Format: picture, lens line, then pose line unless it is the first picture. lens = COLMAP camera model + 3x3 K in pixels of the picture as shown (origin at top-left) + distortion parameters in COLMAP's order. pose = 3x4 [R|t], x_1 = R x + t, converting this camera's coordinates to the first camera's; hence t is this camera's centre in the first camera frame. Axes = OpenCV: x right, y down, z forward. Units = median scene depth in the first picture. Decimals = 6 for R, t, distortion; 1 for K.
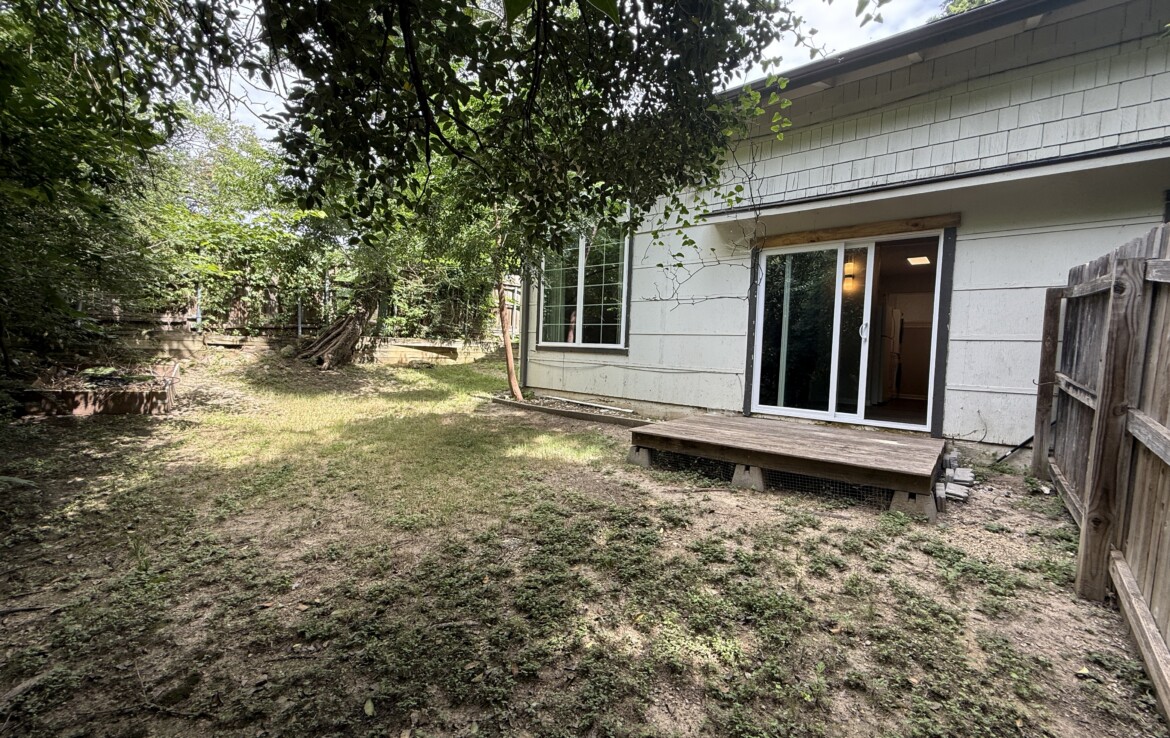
lens RADIAL K [[466.6, 0, 581.7], [0, 466.6, 367.6], [0, 0, 1]] dist [0.000869, 0.000229]
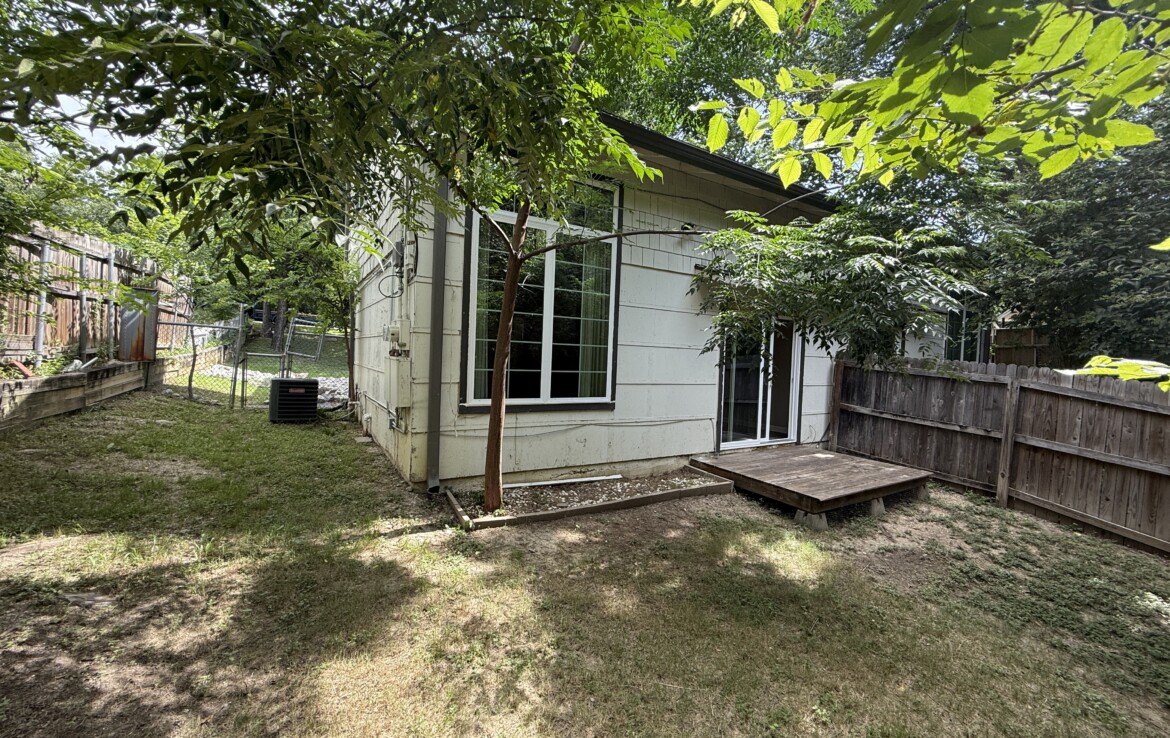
lens RADIAL K [[466.6, 0, 581.7], [0, 466.6, 367.6], [0, 0, 1]] dist [0.000869, 0.000229]
pose [[0.335117, -0.055083, 0.940565, -0.682948], [0.010159, 0.998443, 0.054853, -0.145536], [-0.942122, -0.008827, 0.335155, 0.780032]]
